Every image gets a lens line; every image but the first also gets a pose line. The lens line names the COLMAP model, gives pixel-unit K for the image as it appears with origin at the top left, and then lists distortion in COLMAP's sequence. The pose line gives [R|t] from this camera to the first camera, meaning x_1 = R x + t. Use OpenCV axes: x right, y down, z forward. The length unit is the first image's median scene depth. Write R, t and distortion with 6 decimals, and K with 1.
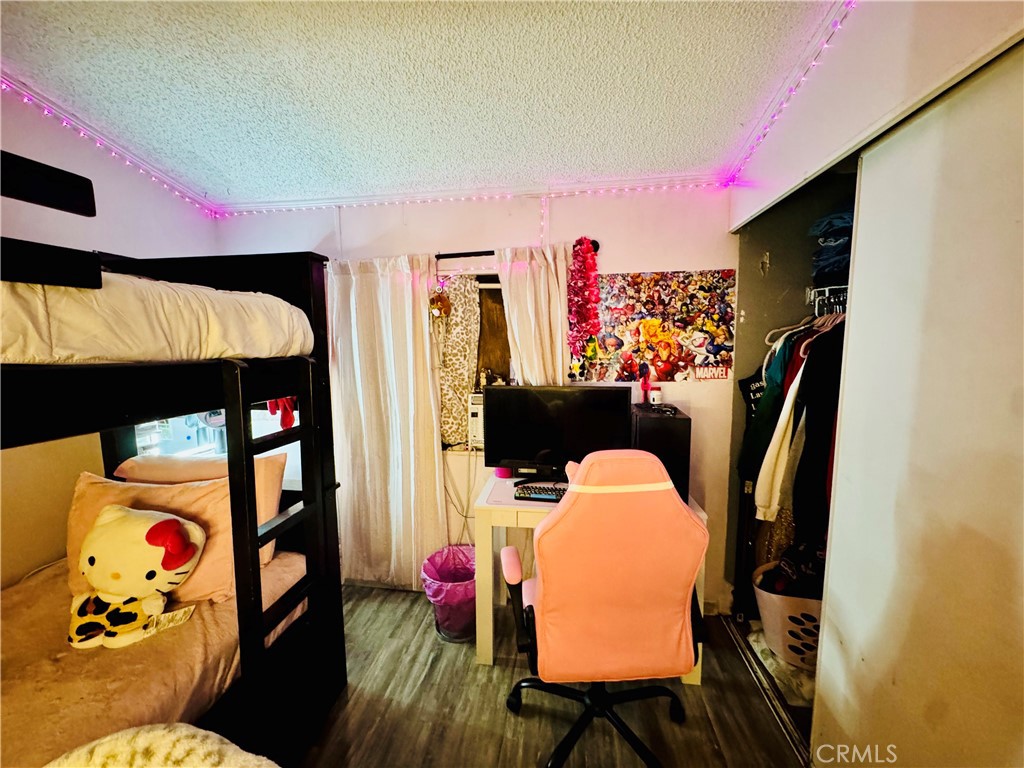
lens RADIAL K [[408.0, 0, 509.1], [0, 408.0, 386.1], [0, 0, 1]] dist [-0.005428, 0.000857]
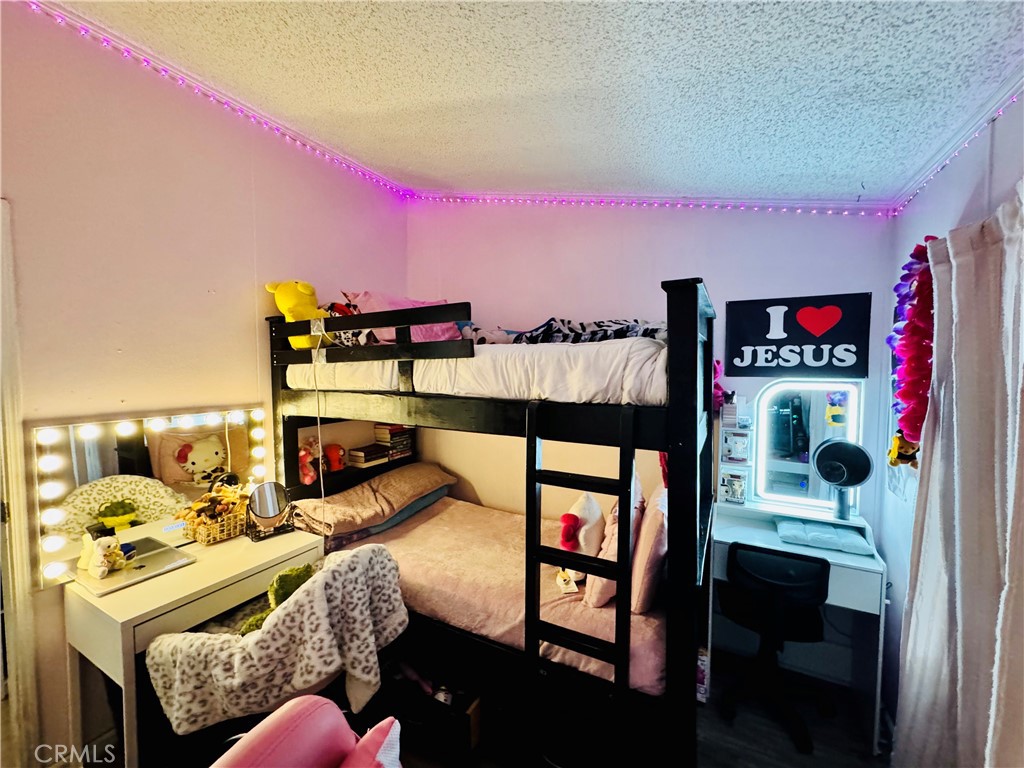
lens RADIAL K [[408.0, 0, 511.9], [0, 408.0, 383.4], [0, 0, 1]] dist [-0.005428, 0.000857]
pose [[-0.326127, 0.049987, -0.944003, 0.297600], [-0.097188, 0.991537, 0.086080, -0.125107], [0.940317, 0.119819, -0.318509, 0.749185]]
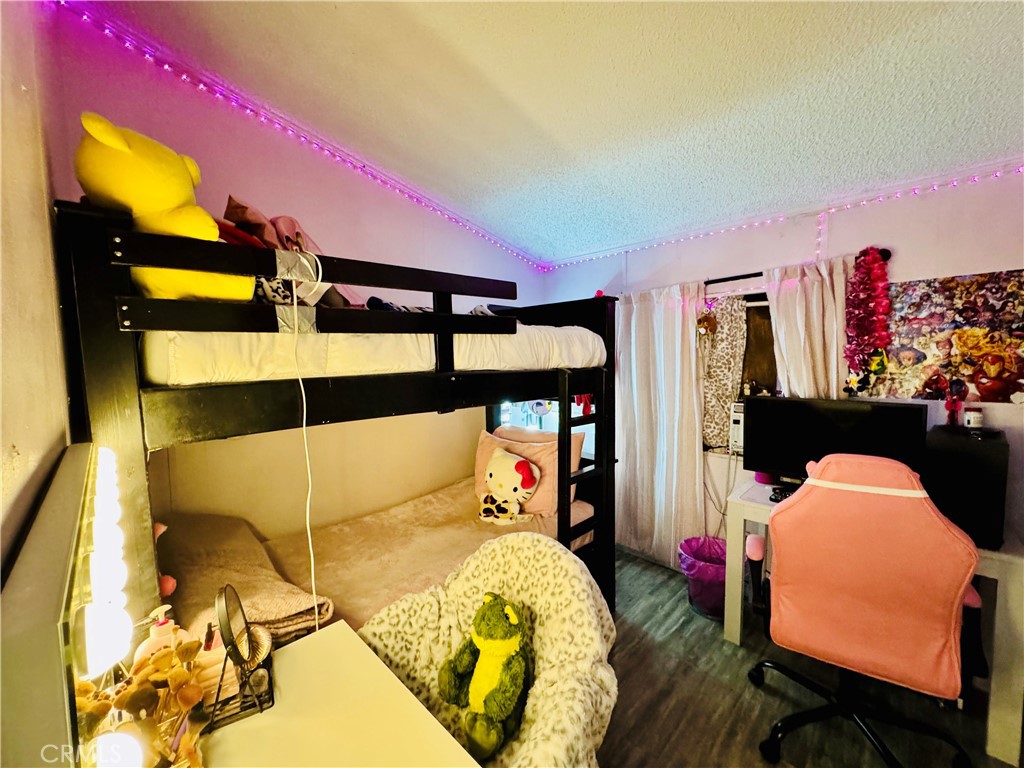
lens RADIAL K [[408.0, 0, 516.5], [0, 408.0, 382.3], [0, 0, 1]] dist [-0.005428, 0.000857]
pose [[0.806313, 0.034027, -0.590510, 0.094734], [-0.054601, 0.998363, -0.017026, 0.017484], [0.588964, 0.045970, 0.806851, -0.274529]]
